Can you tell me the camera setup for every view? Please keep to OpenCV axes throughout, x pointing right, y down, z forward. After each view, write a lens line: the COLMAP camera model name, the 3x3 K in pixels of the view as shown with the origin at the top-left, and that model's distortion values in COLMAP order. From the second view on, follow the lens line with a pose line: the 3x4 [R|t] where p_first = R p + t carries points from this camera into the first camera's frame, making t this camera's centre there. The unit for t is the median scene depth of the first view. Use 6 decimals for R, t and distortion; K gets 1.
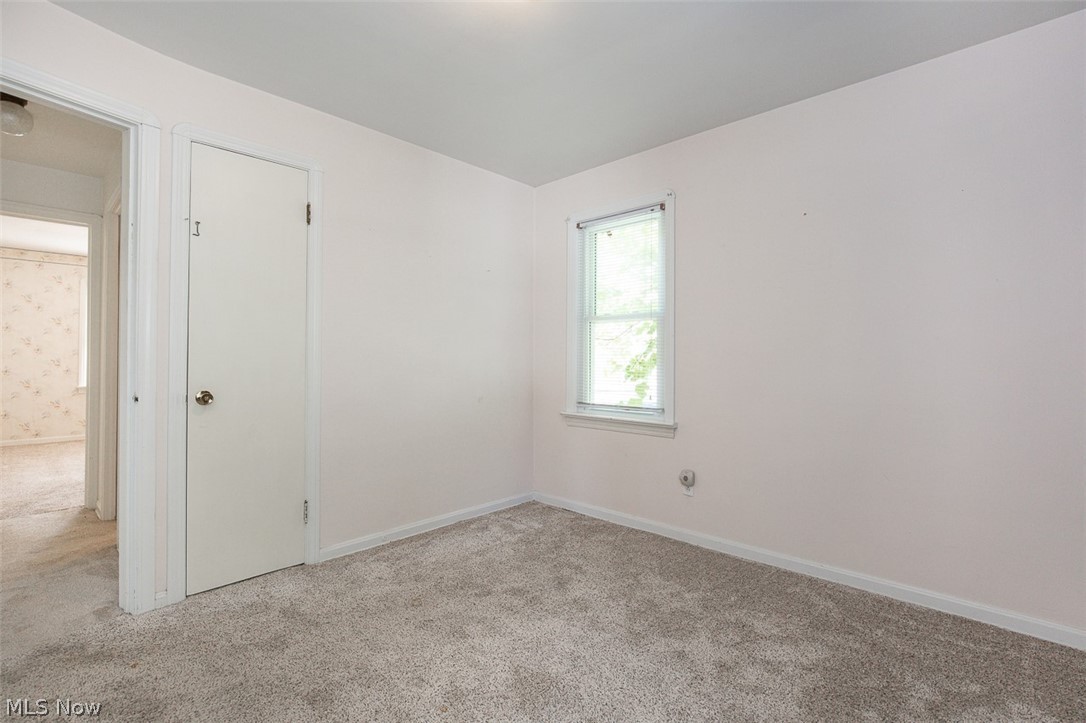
lens RADIAL K [[496.1, 0, 542.4], [0, 496.1, 353.0], [0, 0, 1]] dist [-0.010793, 0.001801]
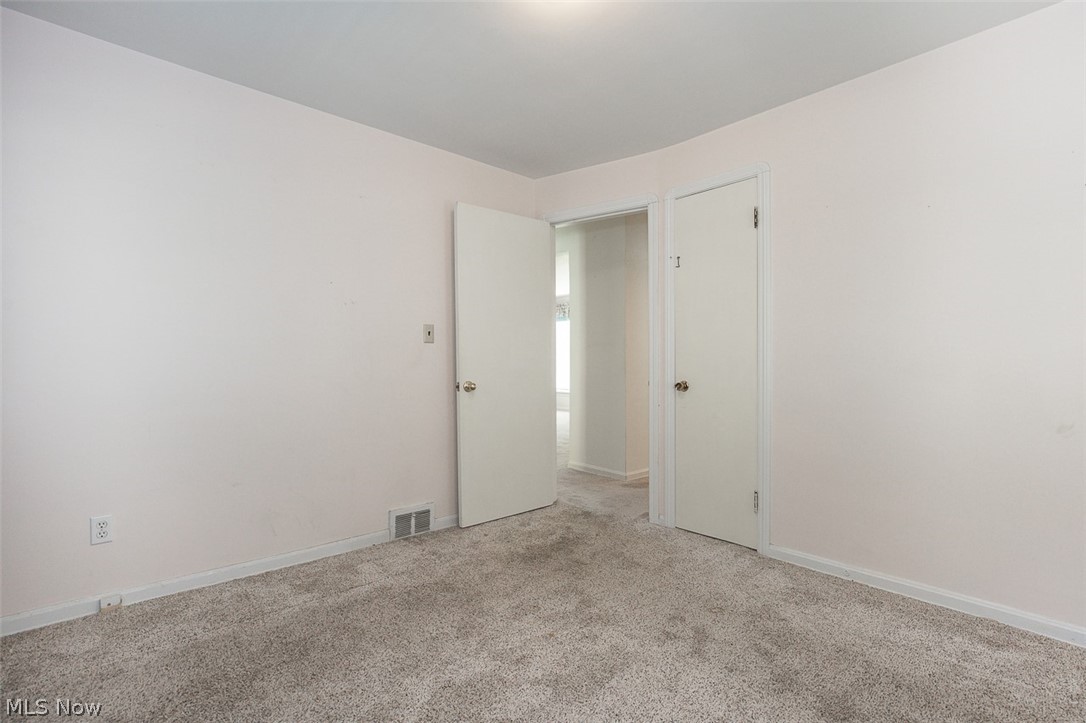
lens RADIAL K [[496.1, 0, 535.7], [0, 496.1, 362.0], [0, 0, 1]] dist [-0.010793, 0.001801]
pose [[-0.083215, 0.000201, -0.996532, 0.577541], [0.012686, 0.999919, -0.000858, 0.017868], [0.996451, -0.012713, -0.083211, 0.589675]]
